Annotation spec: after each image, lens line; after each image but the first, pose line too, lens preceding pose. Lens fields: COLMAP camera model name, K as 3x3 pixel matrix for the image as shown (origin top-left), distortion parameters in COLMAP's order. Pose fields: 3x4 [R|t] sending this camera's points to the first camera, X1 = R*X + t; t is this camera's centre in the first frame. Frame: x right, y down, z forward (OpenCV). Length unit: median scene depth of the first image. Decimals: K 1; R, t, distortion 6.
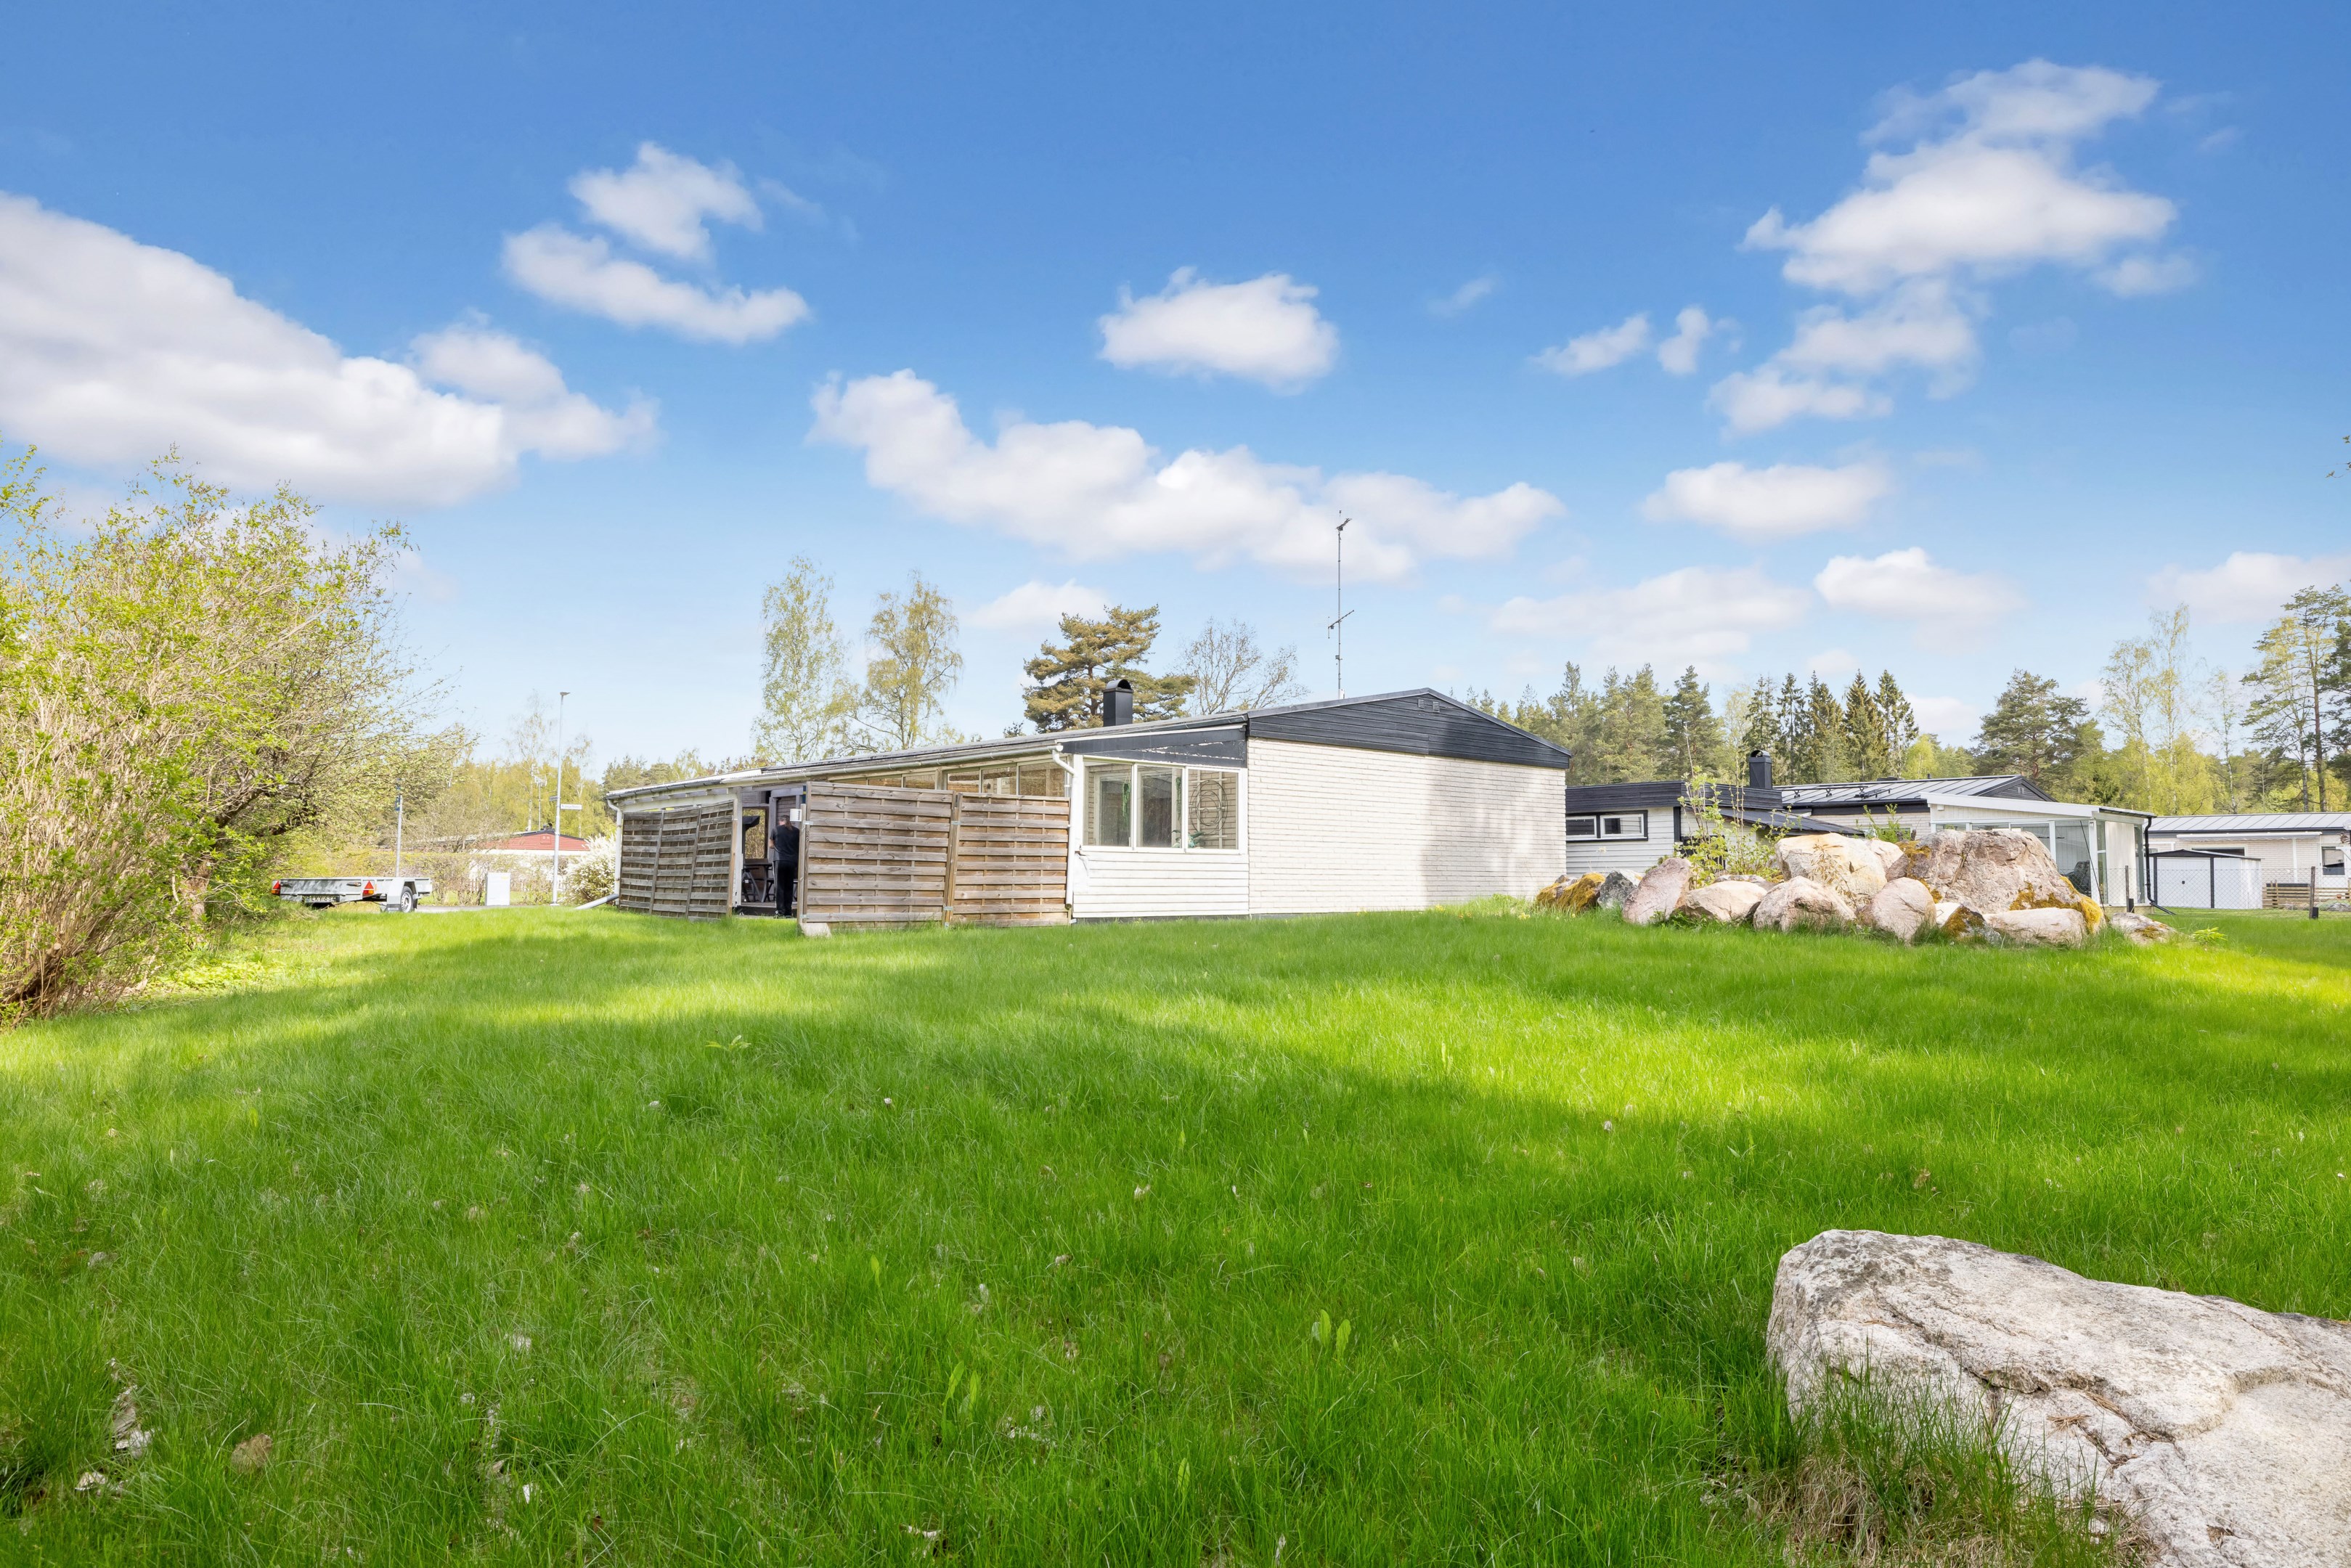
lens RADIAL K [[1492.0, 0, 1176.6], [0, 1492.0, 786.7], [0, 0, 1]] dist [-0.000564, -0.000158]
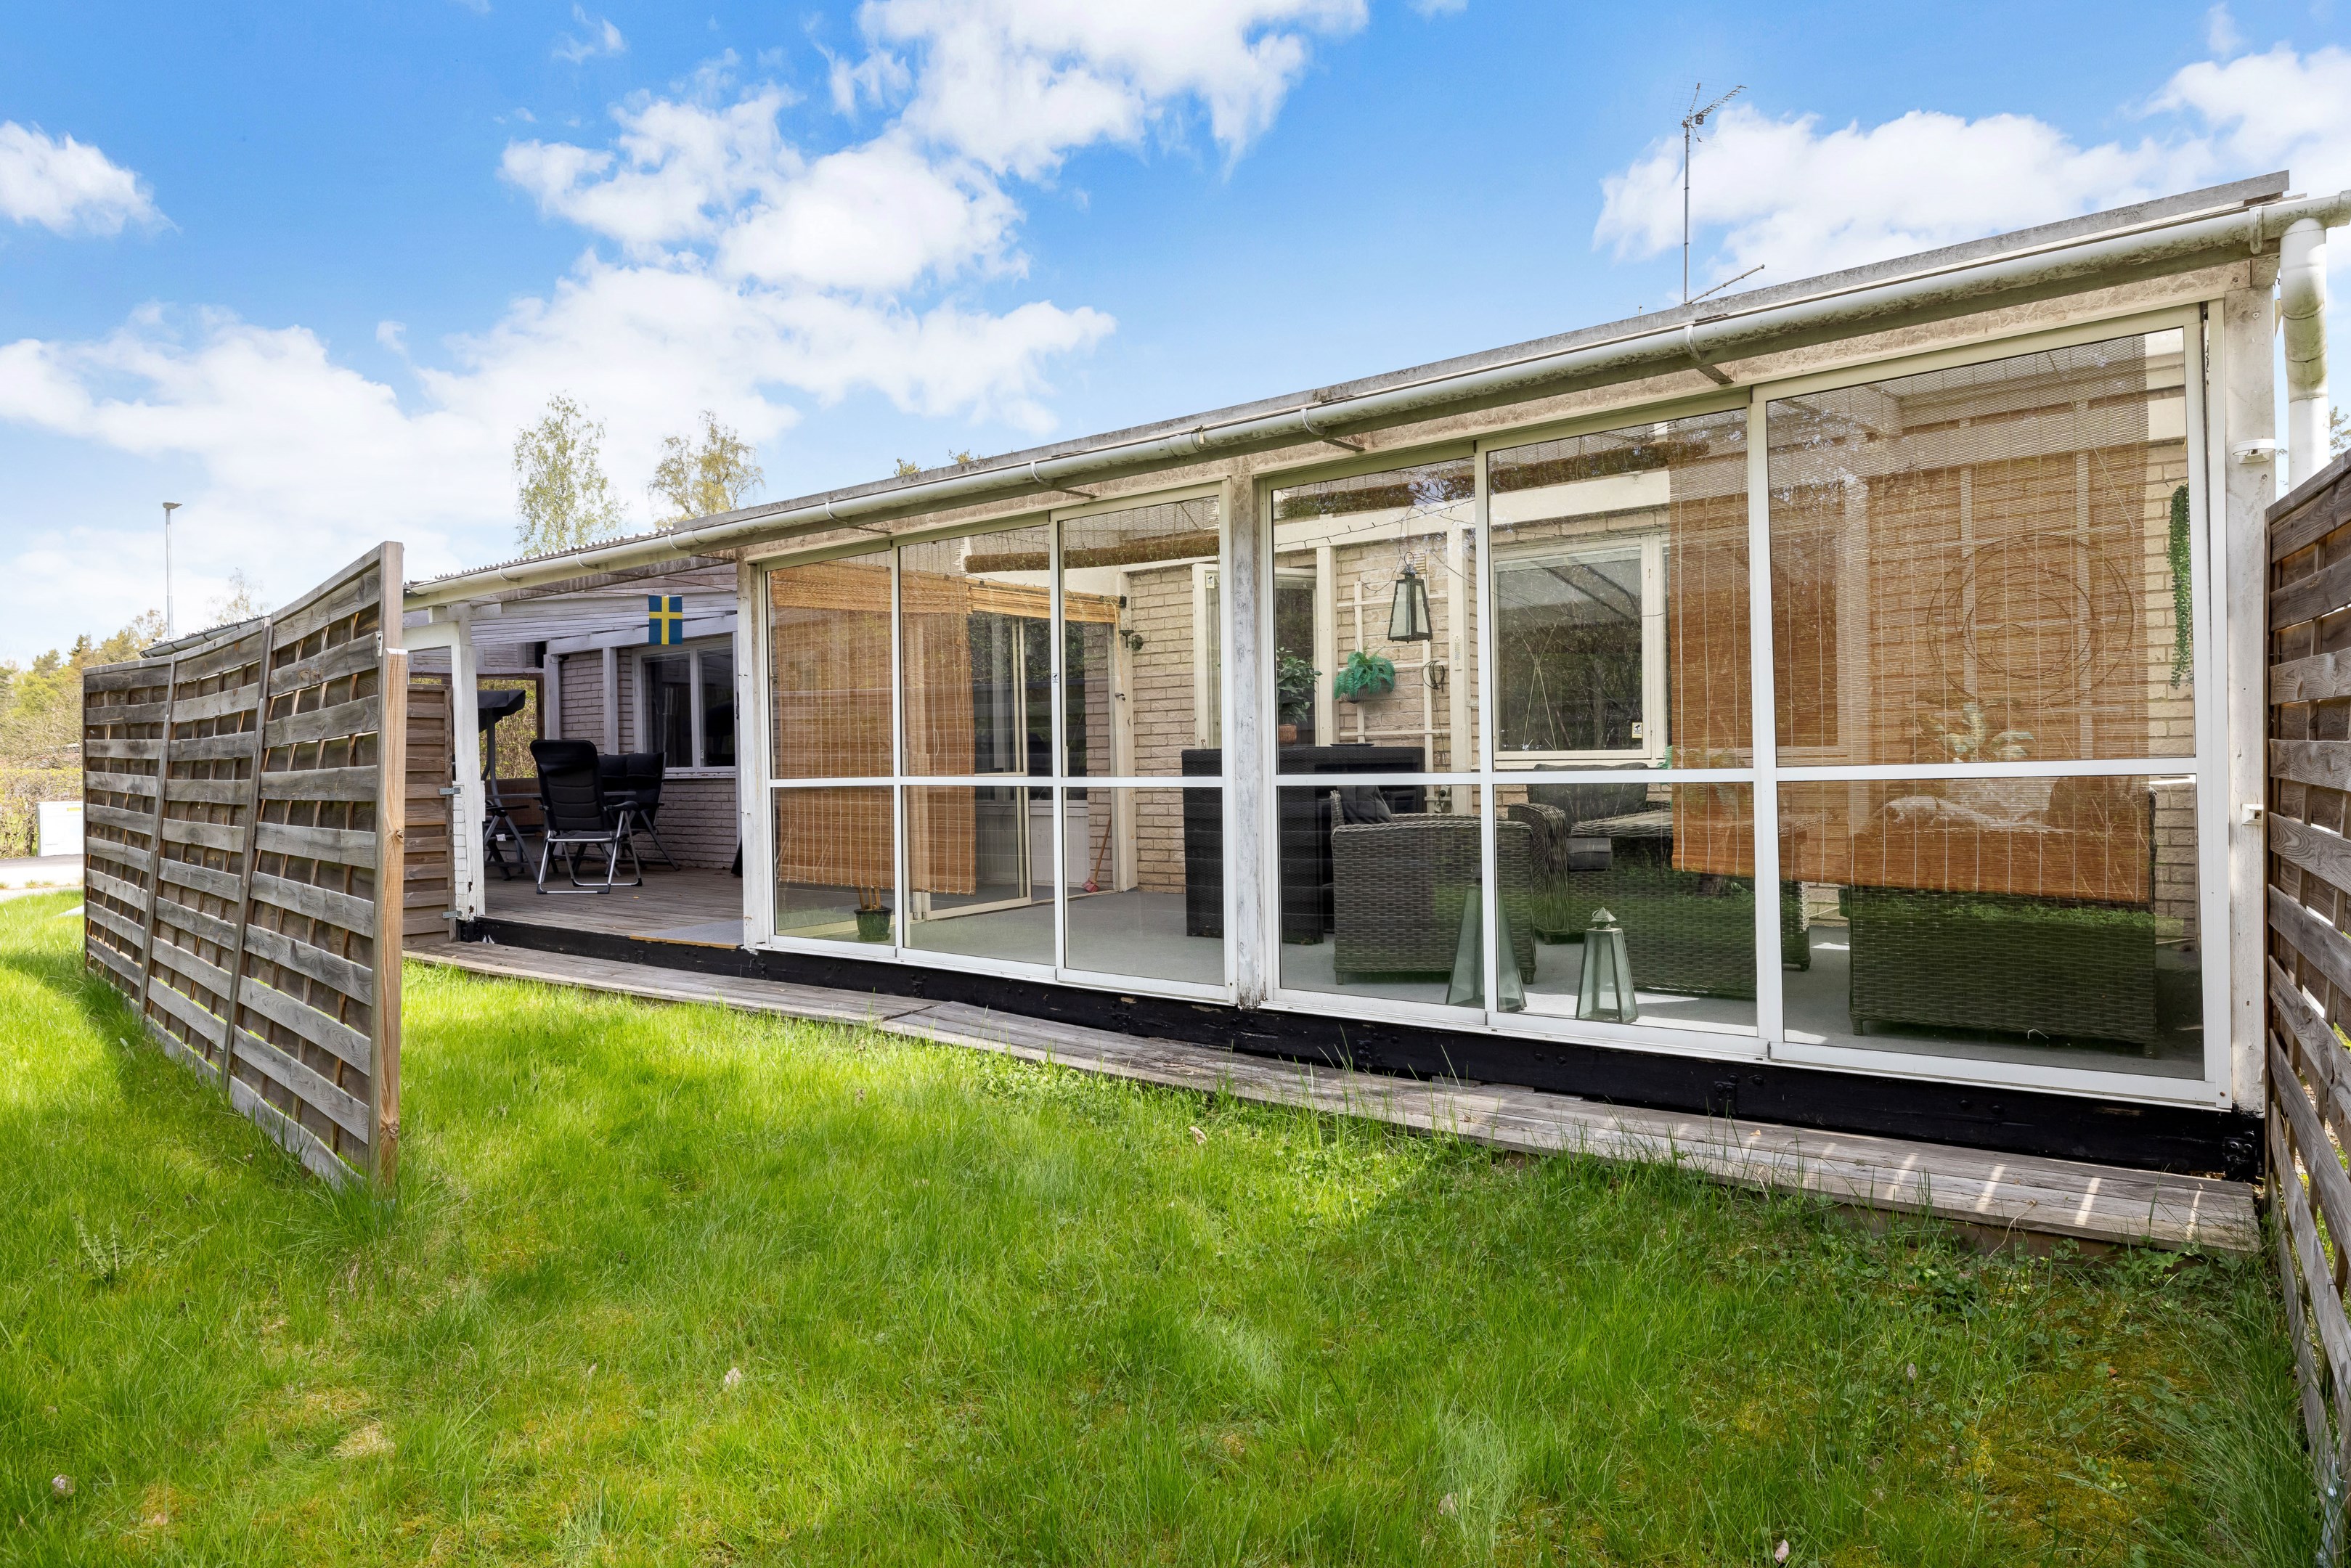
lens RADIAL K [[1357.9, 0, 1172.4], [0, 1357.9, 775.3], [0, 0, 1]] dist [0.001885, 0.000804]
pose [[0.984920, -0.022872, 0.171492, -0.146085], [0.010614, 0.997344, 0.072057, 0.016652], [-0.172685, -0.069150, 0.982547, 0.520008]]
